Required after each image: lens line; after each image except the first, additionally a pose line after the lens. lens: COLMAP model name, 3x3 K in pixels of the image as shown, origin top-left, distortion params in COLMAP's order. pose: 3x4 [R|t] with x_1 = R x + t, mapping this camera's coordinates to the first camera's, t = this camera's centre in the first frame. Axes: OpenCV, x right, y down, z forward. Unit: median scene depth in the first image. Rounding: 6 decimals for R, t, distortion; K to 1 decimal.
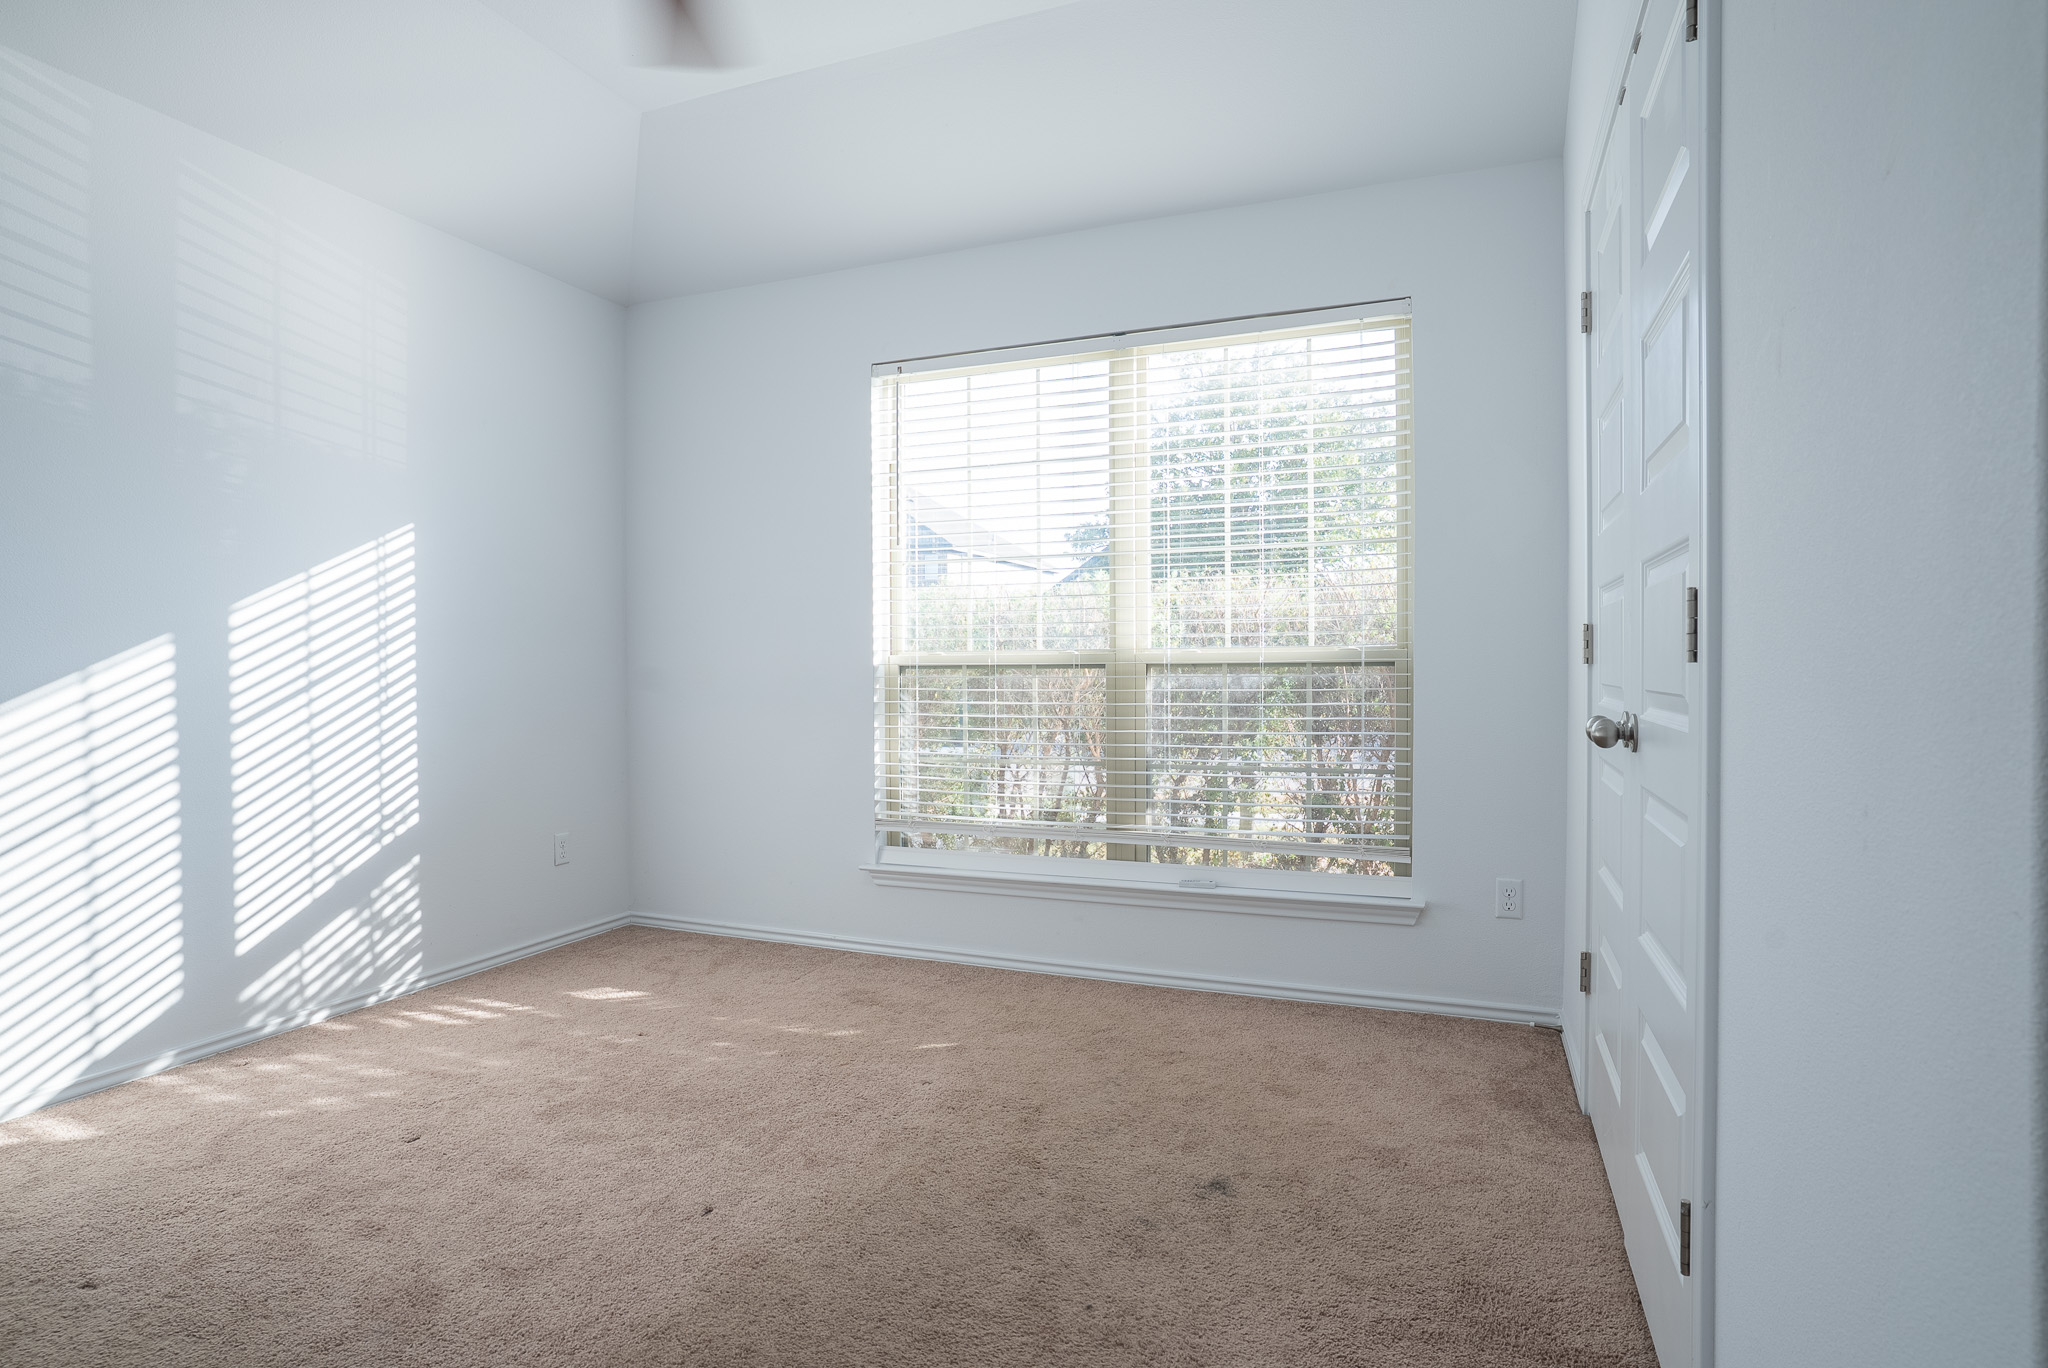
lens RADIAL K [[1087.3, 0, 1020.3], [0, 1087.3, 683.6], [0, 0, 1]] dist [-0.075700, 0.048049]
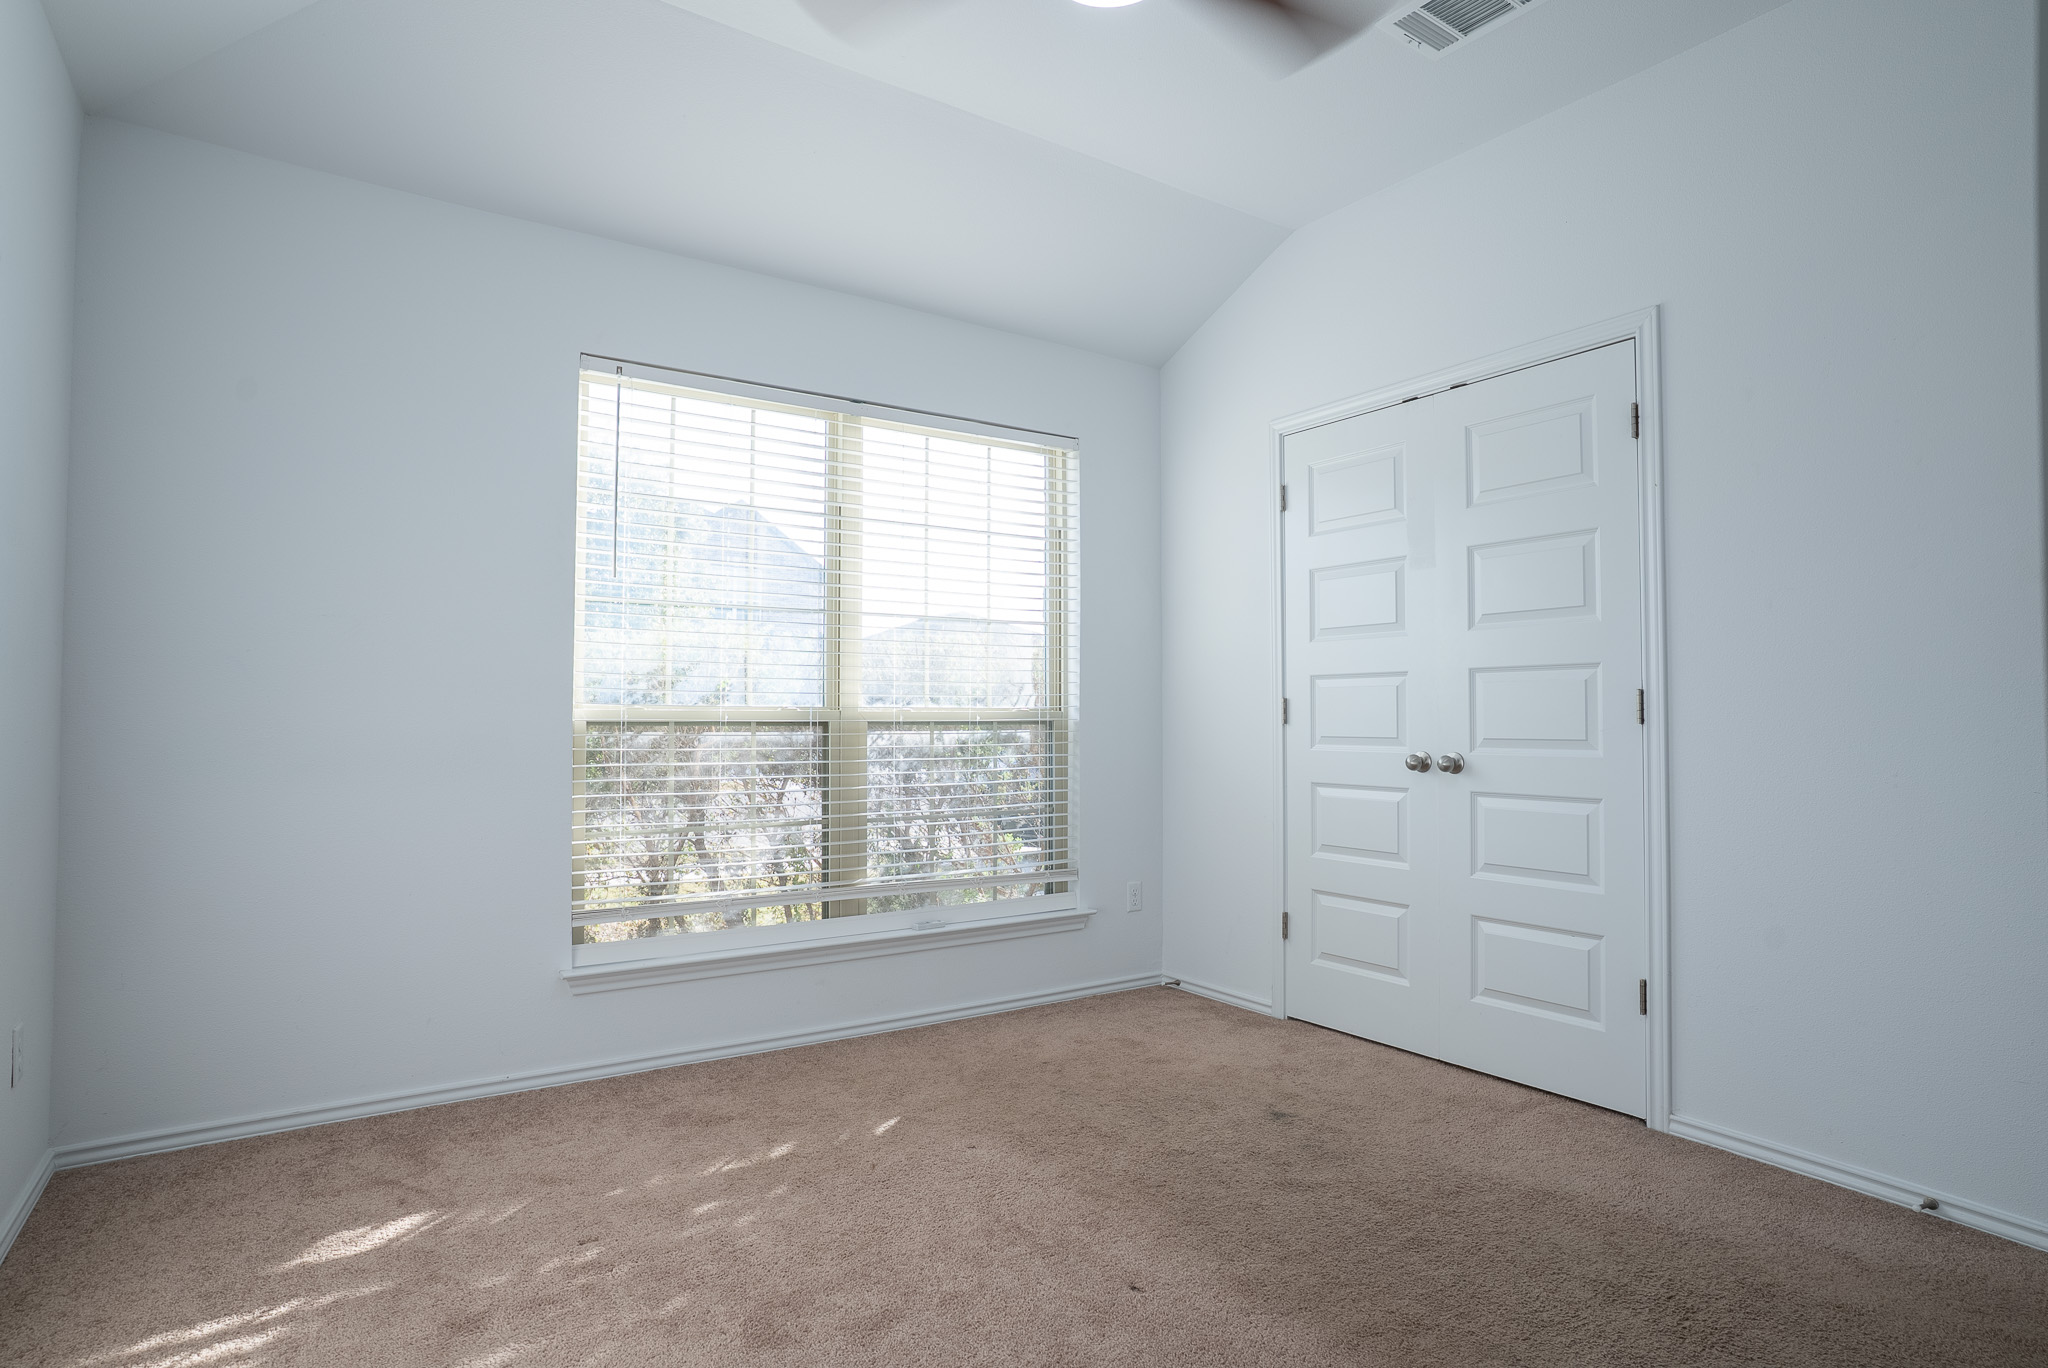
lens RADIAL K [[1087.3, 0, 1020.3], [0, 1087.3, 683.6], [0, 0, 1]] dist [-0.075700, 0.048049]
pose [[0.552082, 0.033755, 0.833106, -0.704396], [0.008505, 0.998900, -0.046108, -0.005818], [-0.833746, 0.032540, 0.551188, 0.322220]]
